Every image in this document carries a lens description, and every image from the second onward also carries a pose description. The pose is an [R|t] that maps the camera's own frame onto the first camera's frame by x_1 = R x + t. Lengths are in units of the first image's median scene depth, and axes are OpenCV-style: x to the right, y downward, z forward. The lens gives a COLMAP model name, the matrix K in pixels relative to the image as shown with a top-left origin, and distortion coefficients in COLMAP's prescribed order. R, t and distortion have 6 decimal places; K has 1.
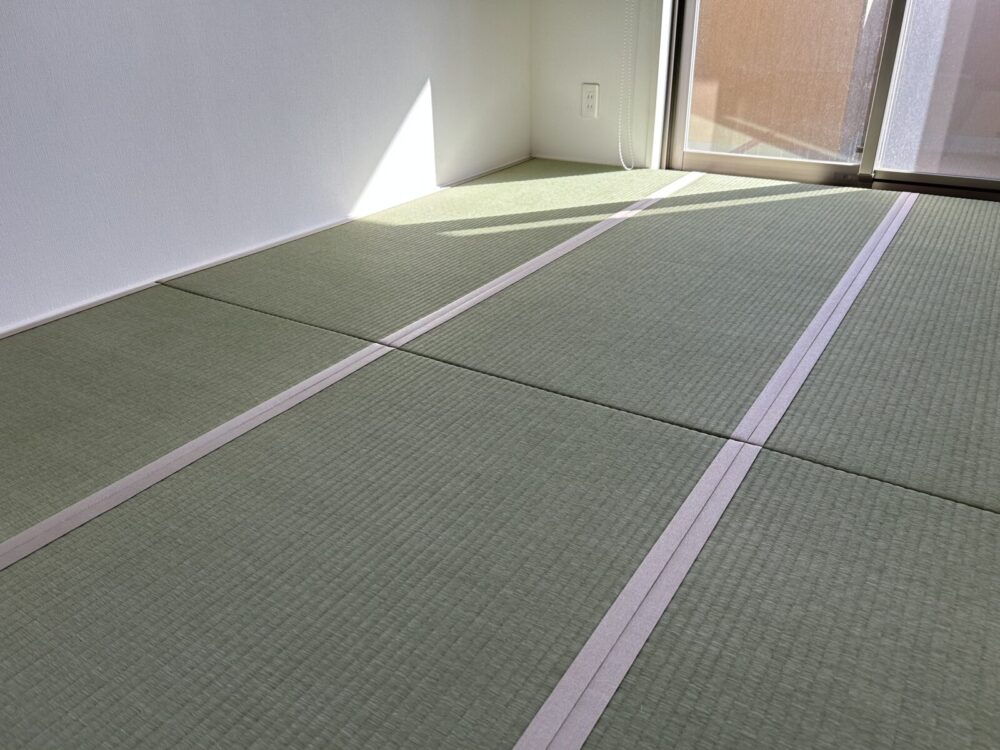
lens RADIAL K [[759.4, 0, 498.8], [0, 759.4, 390.3], [0, 0, 1]] dist [0.033618, 0.005712]
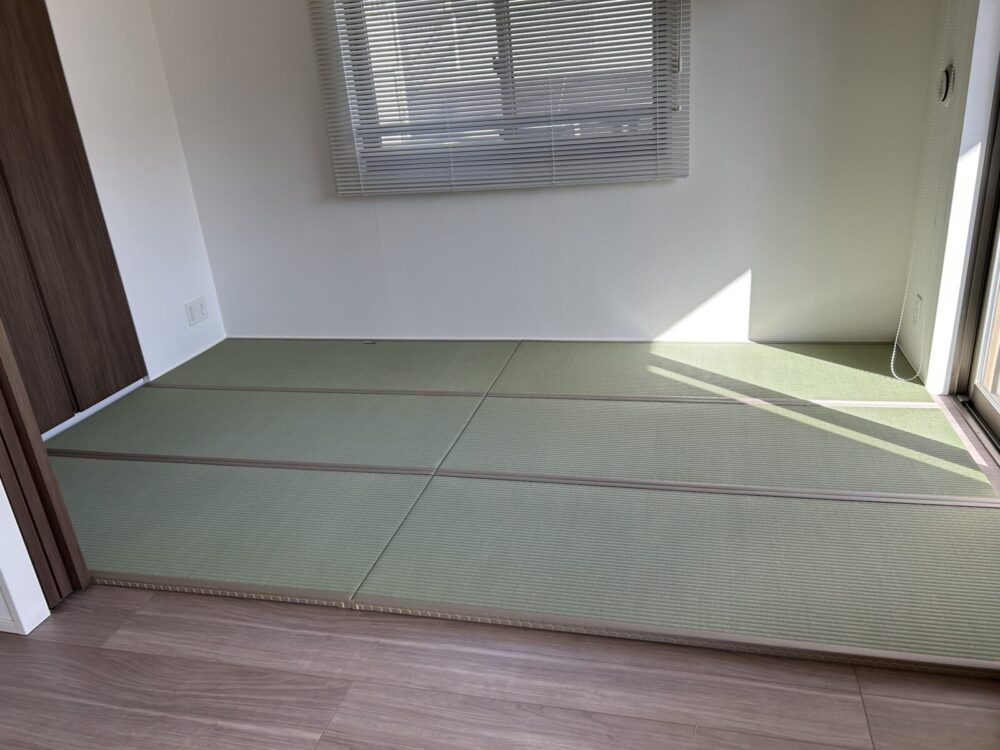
lens RADIAL K [[753.3, 0, 504.6], [0, 753.3, 379.8], [0, 0, 1]] dist [0.026969, -0.014531]
pose [[0.313424, 0.352507, -0.881762, 1.070125], [-0.371150, 0.900162, 0.227937, -0.369565], [0.874078, 0.255825, 0.412966, 0.071348]]
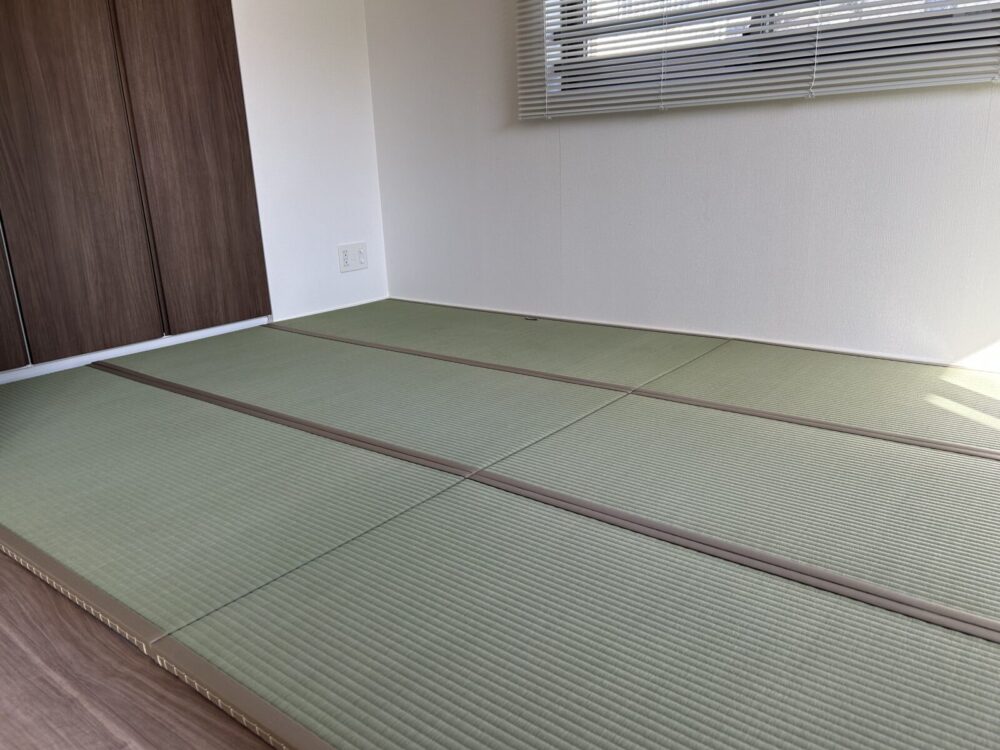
lens RADIAL K [[753.3, 0, 504.6], [0, 753.3, 379.8], [0, 0, 1]] dist [0.026969, -0.014531]
pose [[-0.103492, 0.308170, -0.945685, 0.729325], [-0.421367, 0.847670, 0.322342, -0.259966], [0.900966, 0.431841, 0.042125, 0.415741]]
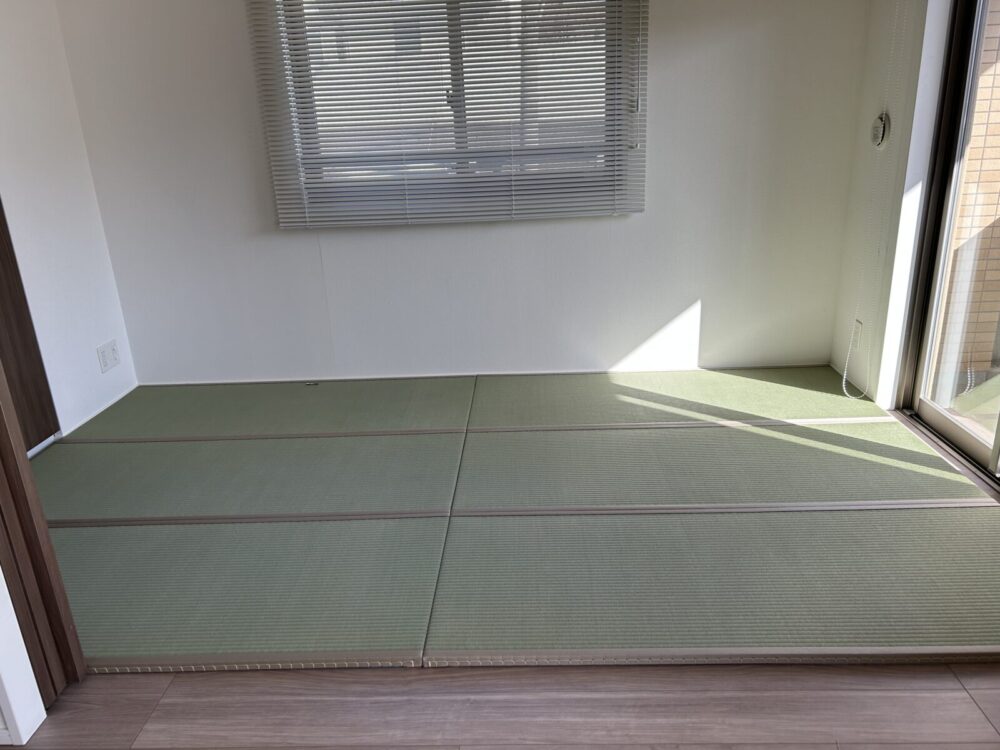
lens RADIAL K [[753.3, 0, 504.6], [0, 753.3, 379.8], [0, 0, 1]] dist [0.026969, -0.014531]
pose [[0.507264, 0.287395, -0.812458, 0.950406], [-0.367886, 0.924753, 0.097426, -0.263542], [0.779322, 0.249471, 0.574822, -0.104901]]
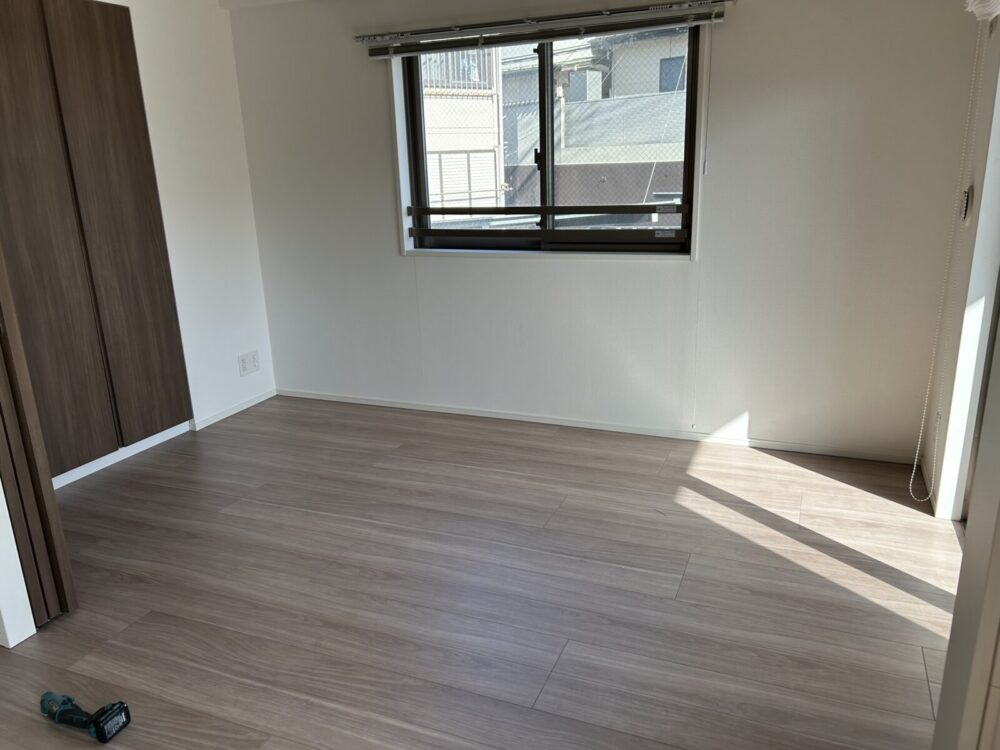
lens RADIAL K [[753.3, 0, 504.6], [0, 753.3, 379.8], [0, 0, 1]] dist [0.026969, -0.014531]
pose [[0.171183, 0.295262, -0.939956, 1.133626], [-0.428263, 0.881492, 0.198903, -0.452666], [0.887292, 0.368500, 0.277346, 0.180774]]
